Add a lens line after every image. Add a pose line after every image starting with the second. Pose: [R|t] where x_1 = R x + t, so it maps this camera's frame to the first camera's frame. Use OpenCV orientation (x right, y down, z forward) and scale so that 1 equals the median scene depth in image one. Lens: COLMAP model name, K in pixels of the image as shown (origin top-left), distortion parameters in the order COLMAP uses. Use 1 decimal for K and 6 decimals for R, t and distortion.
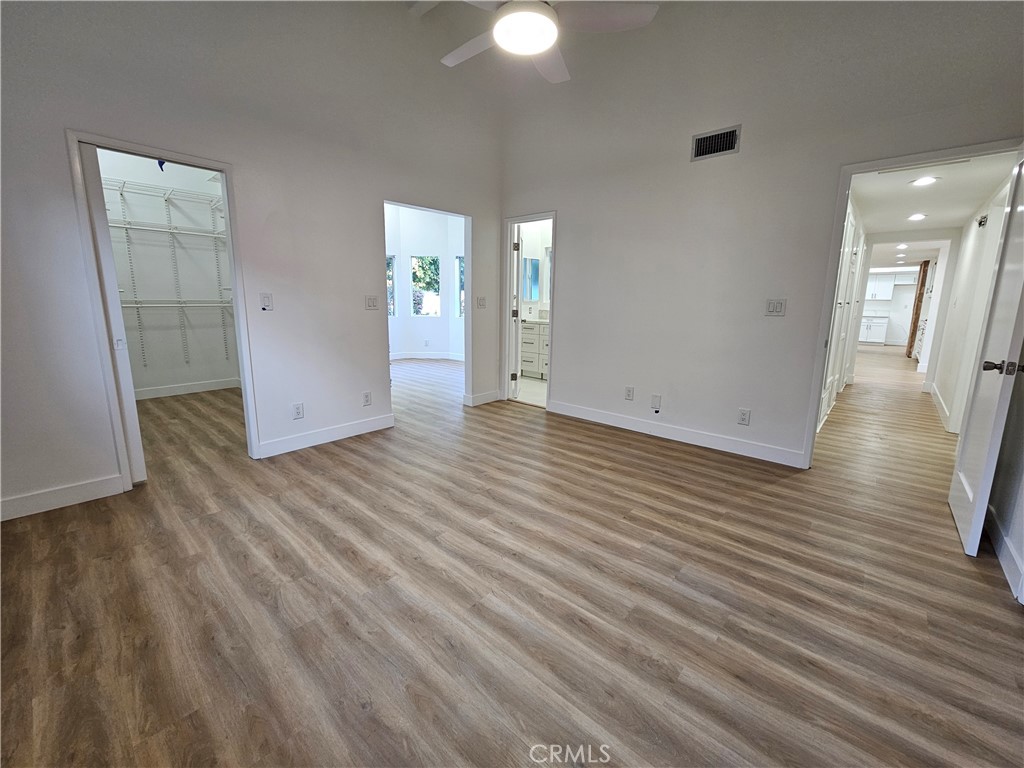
lens RADIAL K [[419.5, 0, 511.2], [0, 419.5, 373.8], [0, 0, 1]] dist [0.000176, 0.000064]
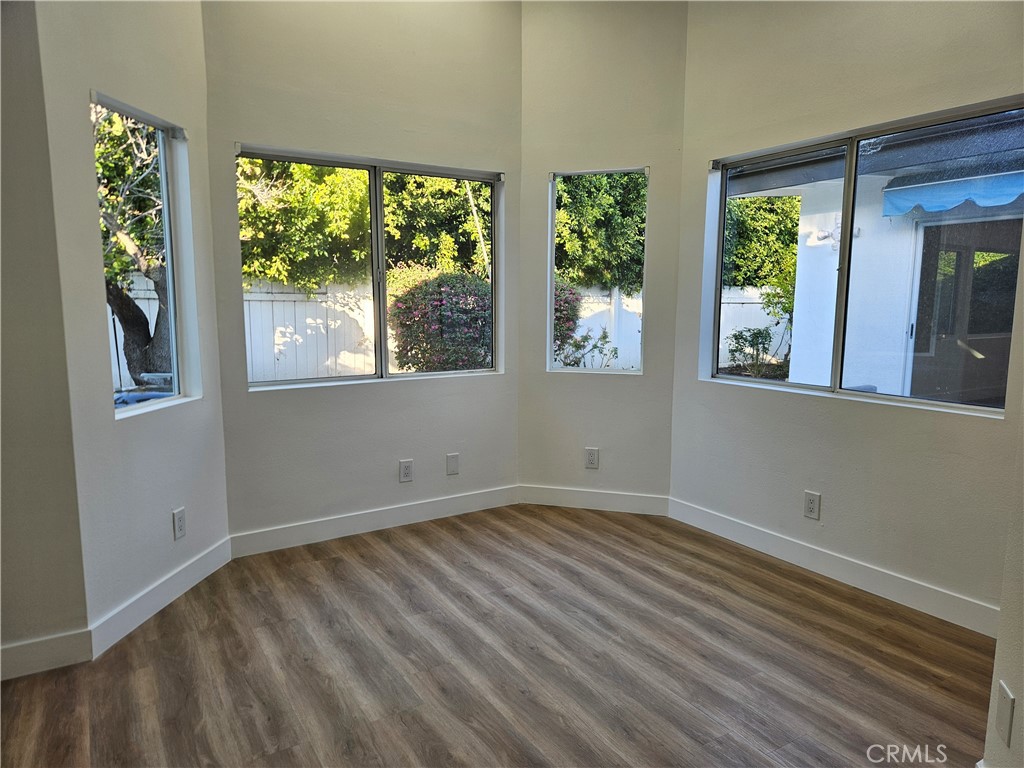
lens RADIAL K [[680.6, 0, 510.4], [0, 680.6, 386.0], [0, 0, 1]] dist [0.056921, -0.000730]
pose [[0.957431, 0.022964, -0.287749, -0.083731], [-0.036717, 0.998422, -0.042490, -0.074044], [0.286319, 0.051246, 0.956763, 0.362168]]
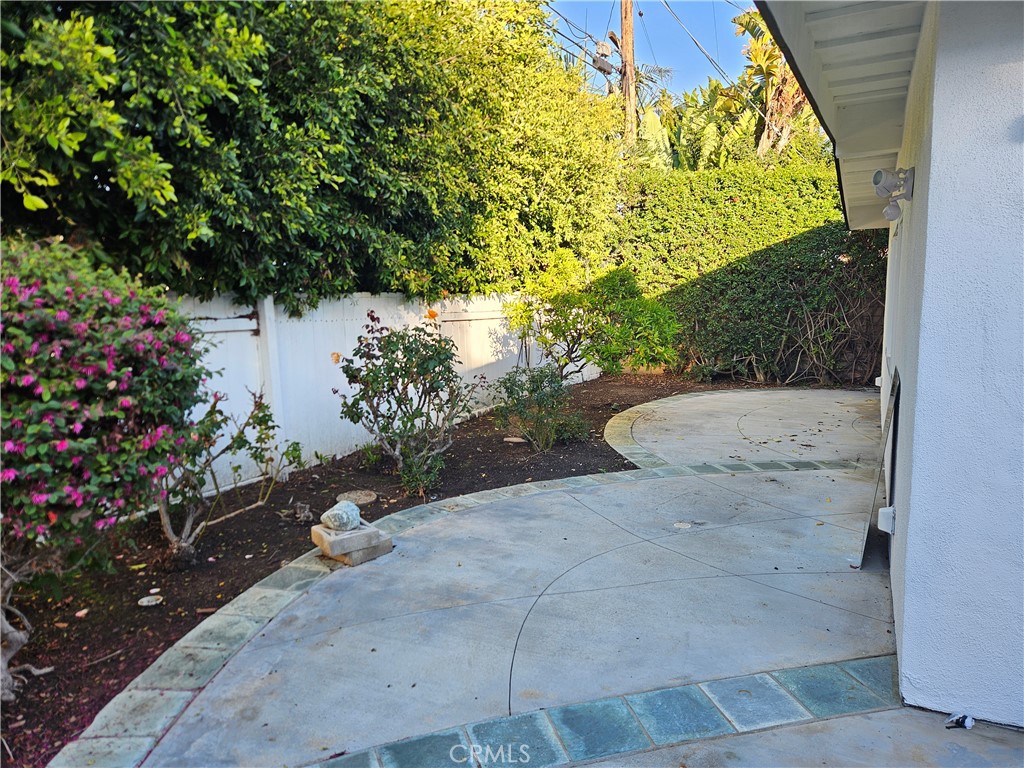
lens RADIAL K [[680.6, 0, 515.9], [0, 680.6, 393.8], [0, 0, 1]] dist [0.056921, -0.000730]
pose [[0.966537, -0.074437, 0.245488, -0.178159], [0.084947, 0.995856, -0.032489, -0.166578], [-0.242053, 0.052255, 0.968855, 0.836747]]
